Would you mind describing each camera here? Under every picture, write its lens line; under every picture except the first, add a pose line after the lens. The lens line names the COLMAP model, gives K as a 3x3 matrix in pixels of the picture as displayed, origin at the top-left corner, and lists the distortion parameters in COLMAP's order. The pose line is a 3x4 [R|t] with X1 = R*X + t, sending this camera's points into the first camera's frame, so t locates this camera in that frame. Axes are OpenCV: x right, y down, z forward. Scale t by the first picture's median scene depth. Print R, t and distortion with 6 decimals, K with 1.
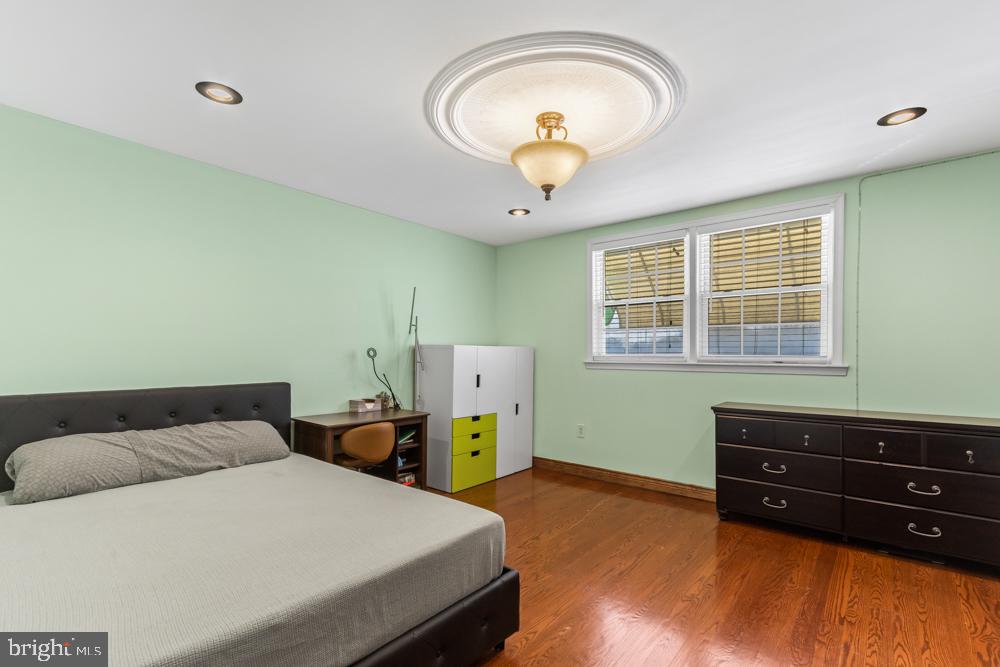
lens RADIAL K [[463.4, 0, 500.2], [0, 463.4, 341.9], [0, 0, 1]] dist [0.024903, -0.001820]
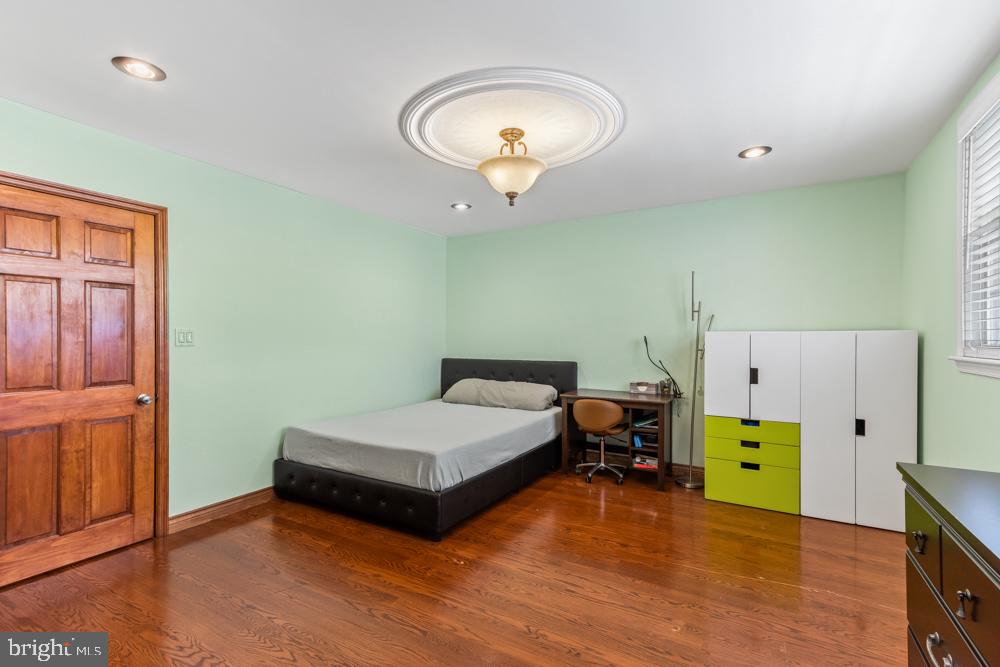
lens RADIAL K [[463.4, 0, 499.7], [0, 463.4, 336.9], [0, 0, 1]] dist [0.024903, -0.001820]
pose [[0.154432, -0.006218, -0.987984, 0.697938], [0.023113, 0.999729, -0.002679, 0.009718], [0.987733, -0.022422, 0.154534, 0.465298]]
